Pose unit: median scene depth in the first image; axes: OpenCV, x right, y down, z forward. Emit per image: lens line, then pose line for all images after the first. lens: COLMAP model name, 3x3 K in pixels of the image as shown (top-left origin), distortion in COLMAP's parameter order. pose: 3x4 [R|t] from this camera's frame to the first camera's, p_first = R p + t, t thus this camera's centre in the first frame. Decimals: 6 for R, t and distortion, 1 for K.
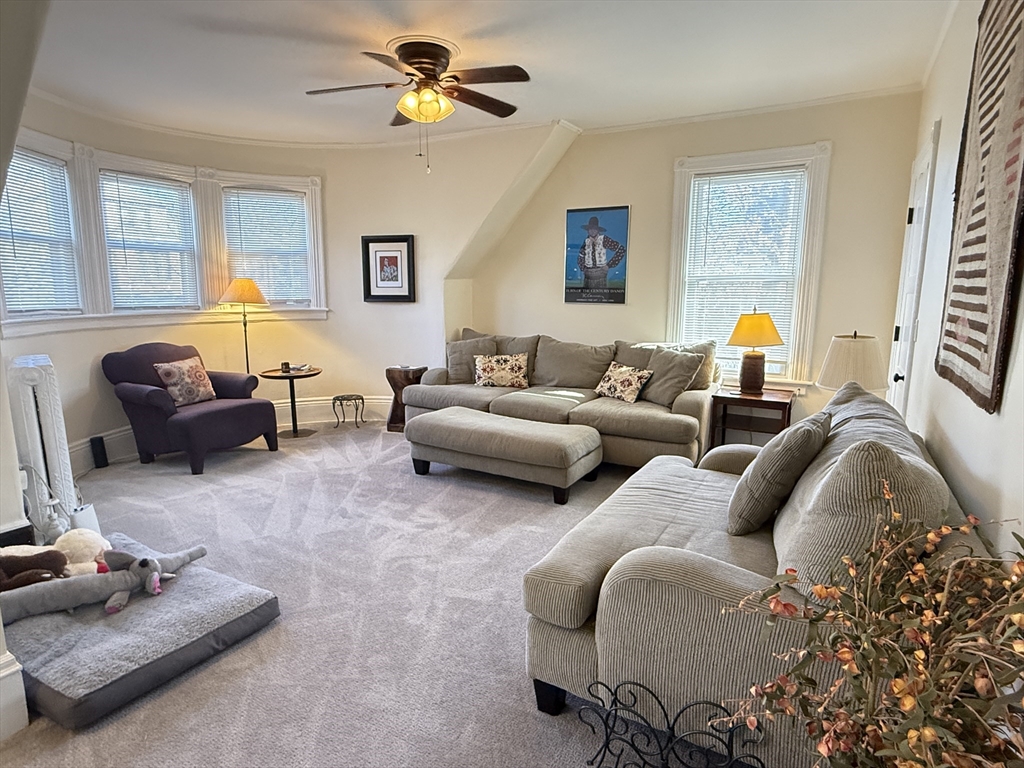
lens RADIAL K [[571.1, 0, 512.0], [0, 571.1, 383.5], [0, 0, 1]] dist [0.003305, -0.002319]
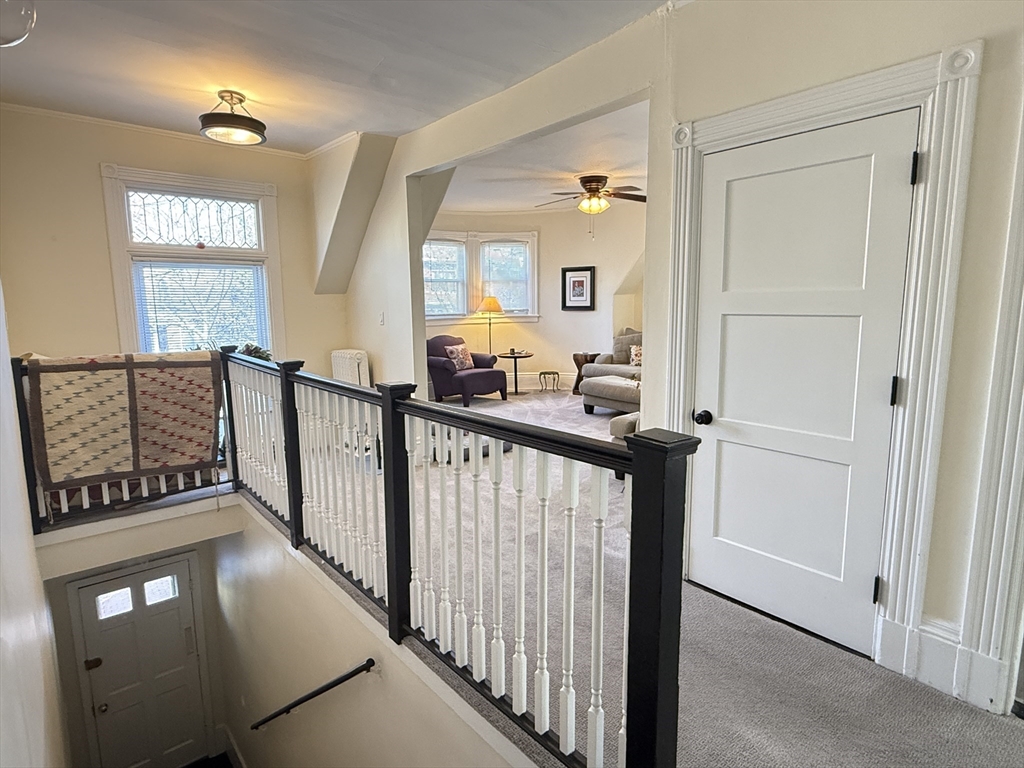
lens RADIAL K [[571.1, 0, 514.3], [0, 571.1, 381.7], [0, 0, 1]] dist [0.003305, -0.002319]
pose [[0.939332, 0.034366, -0.341285, 0.163093], [-0.039499, 0.999187, -0.008102, 0.070186], [0.340729, 0.021091, 0.939925, -0.515454]]
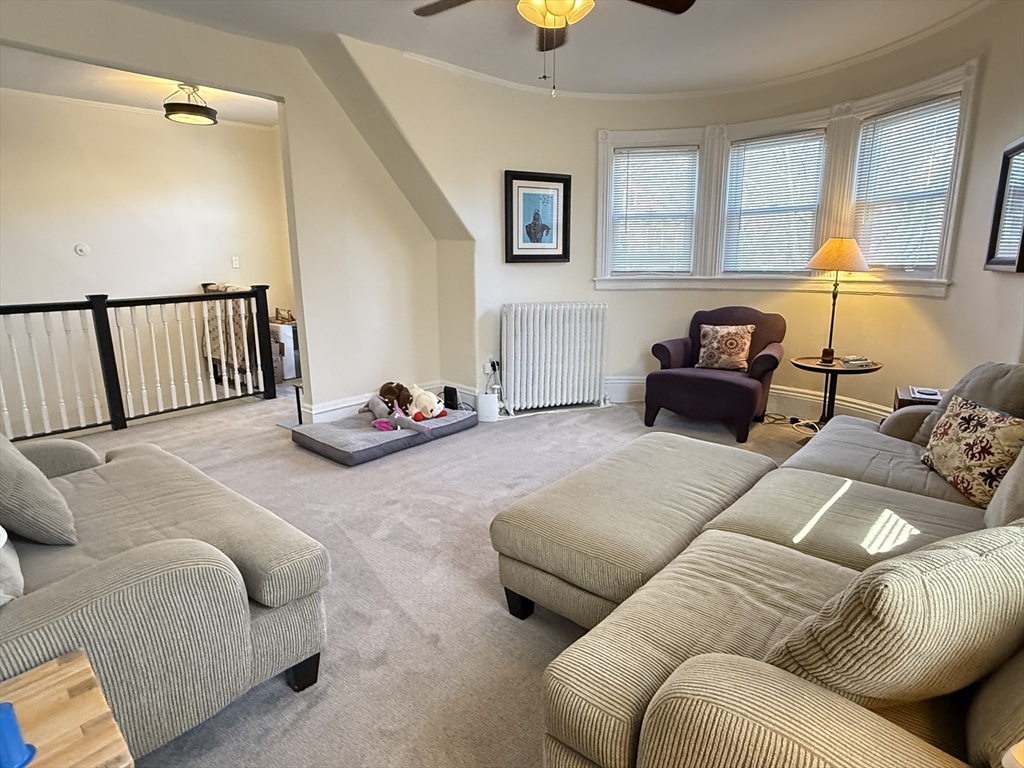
lens RADIAL K [[571.1, 0, 514.0], [0, 571.1, 380.8], [0, 0, 1]] dist [0.003305, -0.002319]
pose [[-0.224196, 0.193812, -0.955078, 0.424682], [-0.152202, 0.961035, 0.230749, -0.108504], [0.962586, 0.197098, -0.185961, 0.761110]]
